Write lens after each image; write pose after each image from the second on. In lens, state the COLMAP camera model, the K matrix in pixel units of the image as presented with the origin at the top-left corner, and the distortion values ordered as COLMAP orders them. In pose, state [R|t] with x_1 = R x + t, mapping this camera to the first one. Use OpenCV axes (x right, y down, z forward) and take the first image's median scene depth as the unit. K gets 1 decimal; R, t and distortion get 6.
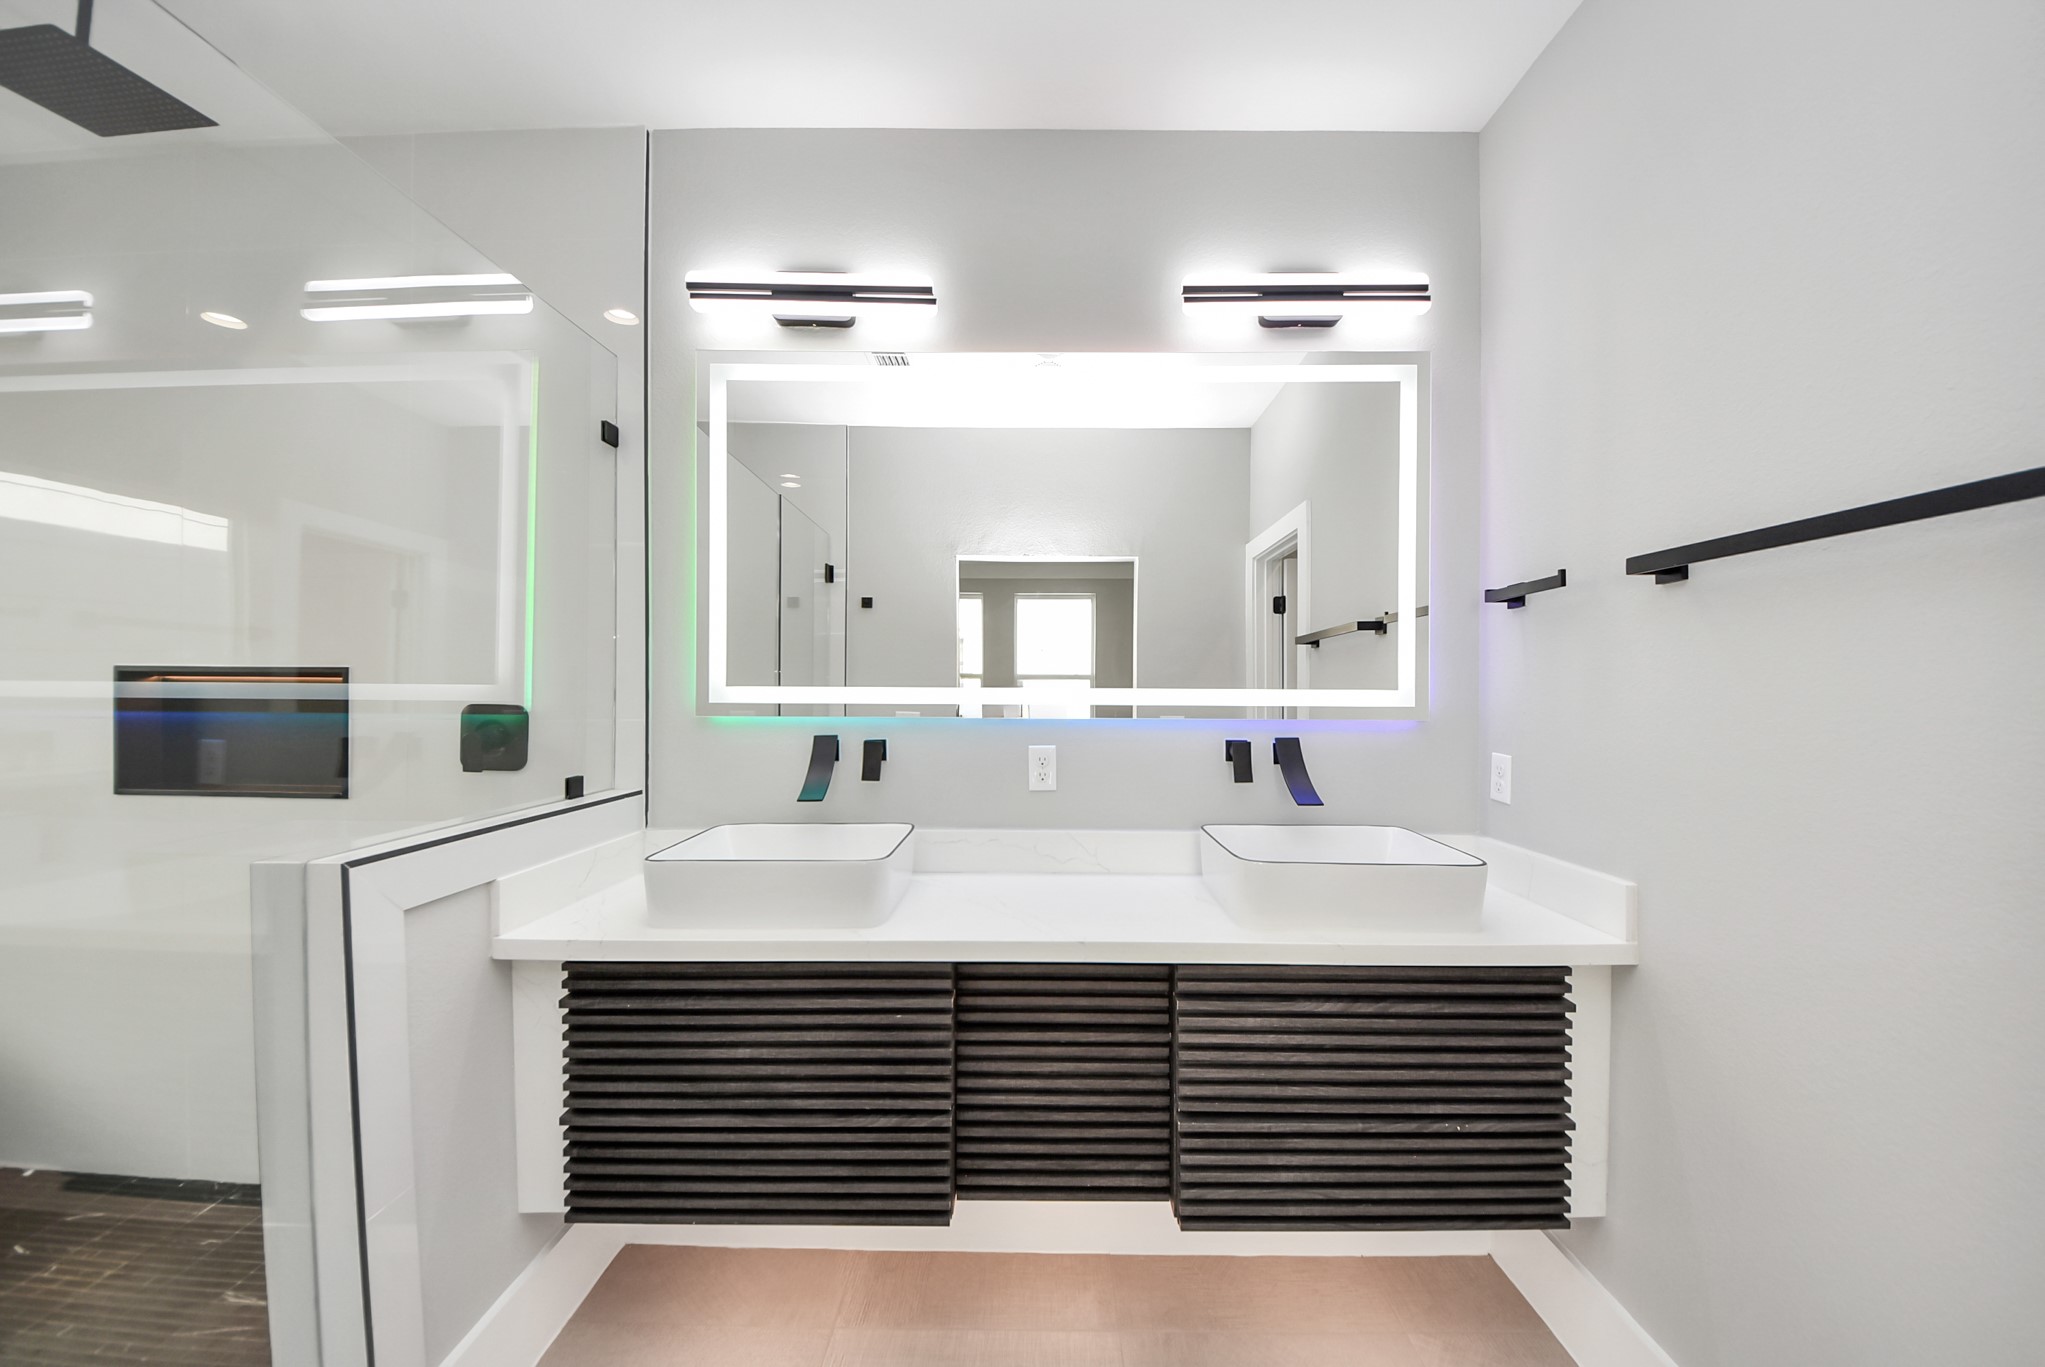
lens RADIAL K [[699.9, 0, 1022.5], [0, 699.9, 683.5], [0, 0, 1]] dist [0.030609, -0.017203]
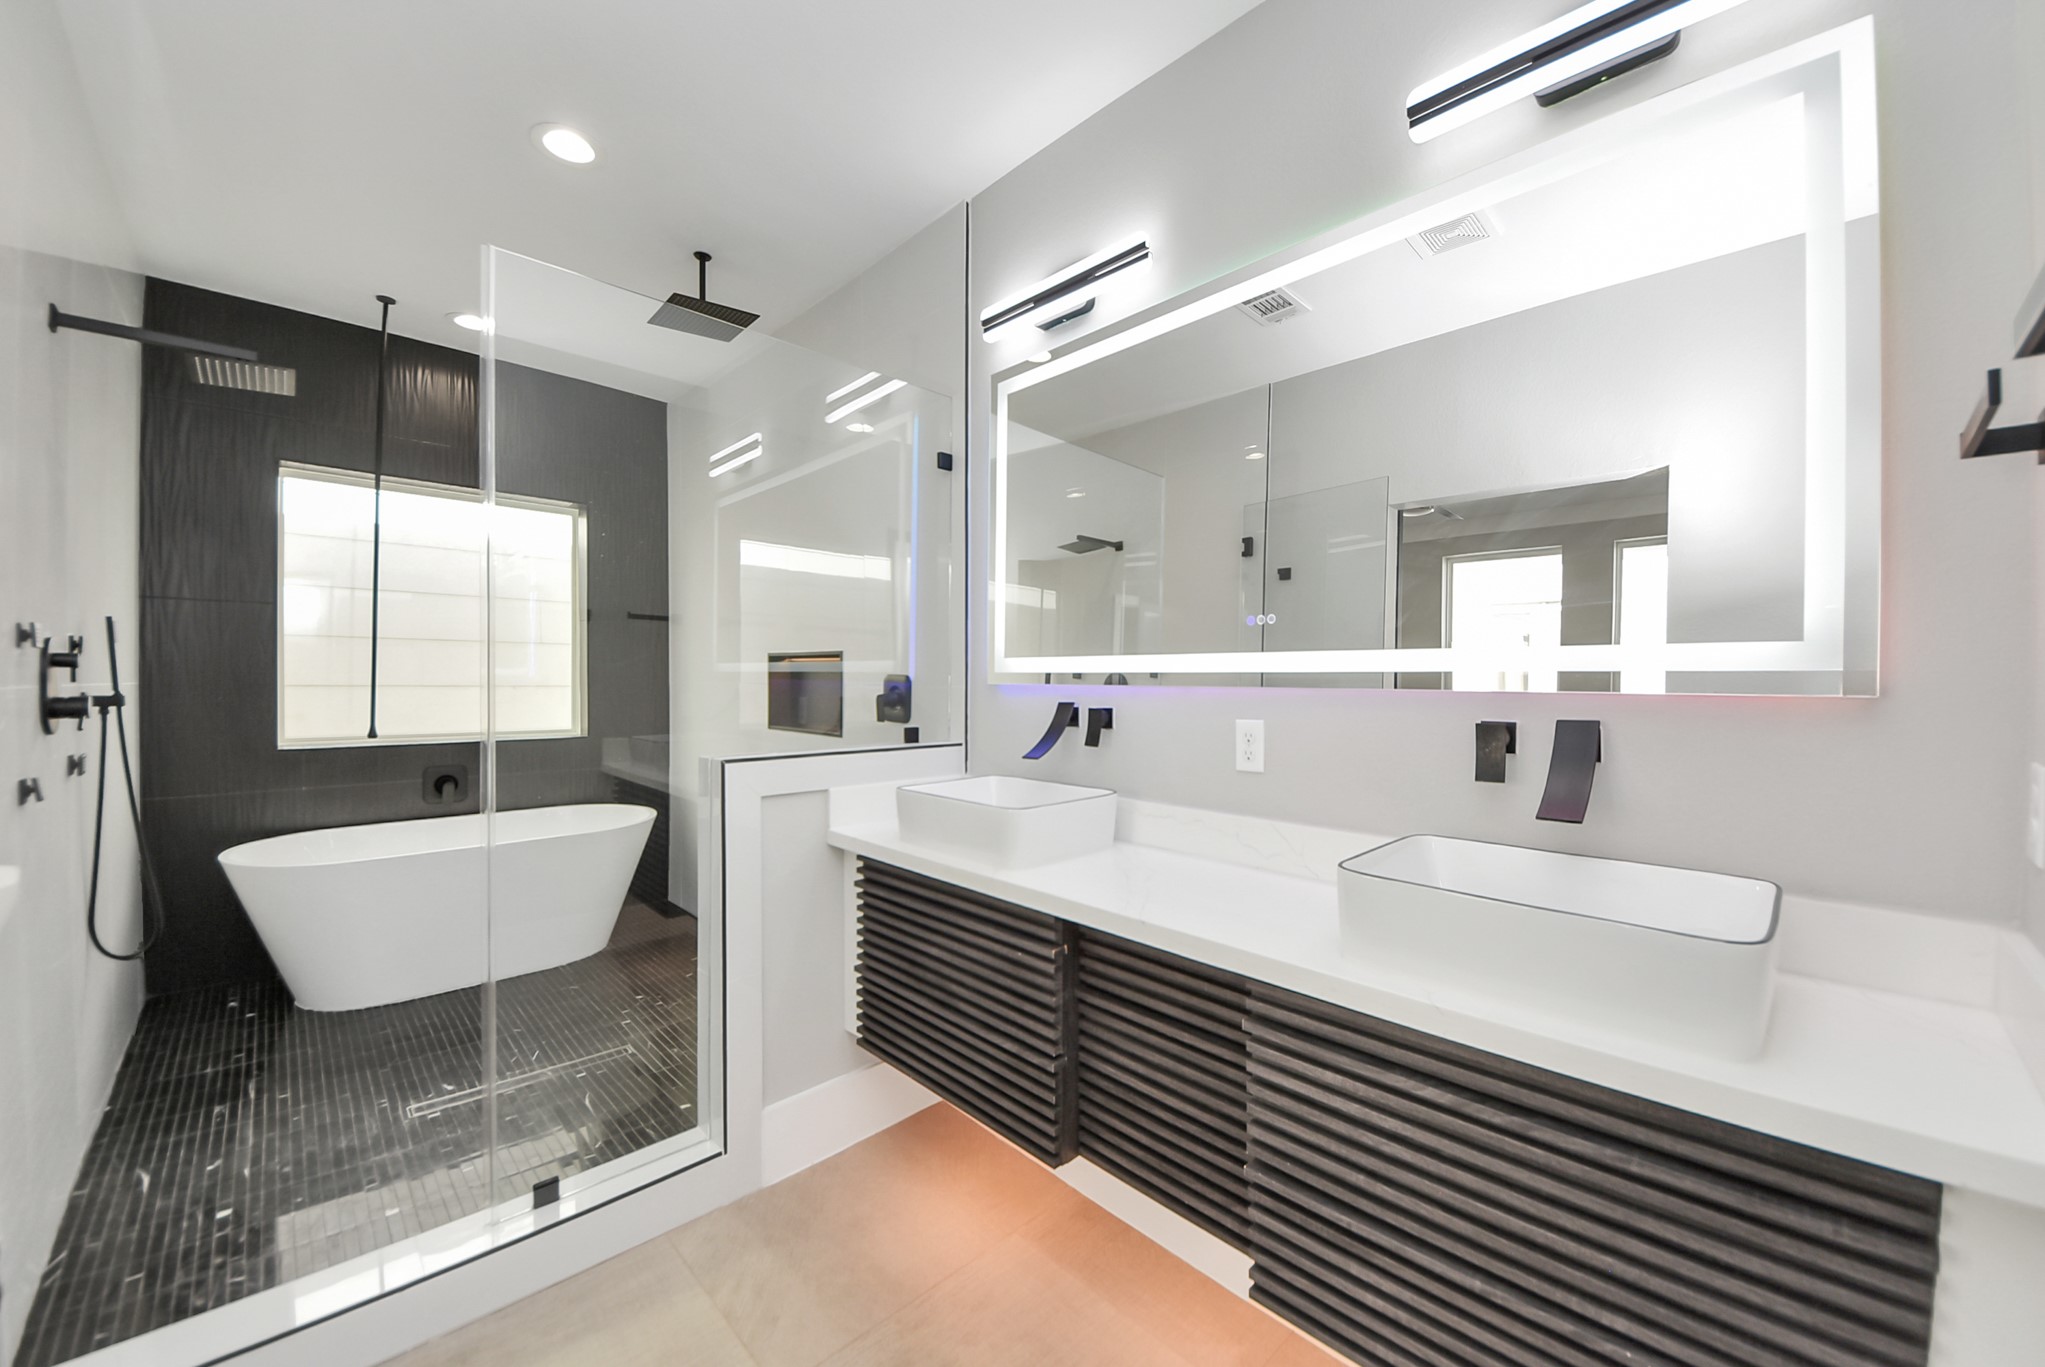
lens RADIAL K [[753.5, 0, 1024.5], [0, 753.5, 677.9], [0, 0, 1]] dist [0.059552, -0.040248]
pose [[0.715499, 0.001202, -0.698613, 0.559762], [0.002239, 0.999989, 0.004013, 0.037199], [0.698610, -0.004436, 0.715489, 0.148604]]
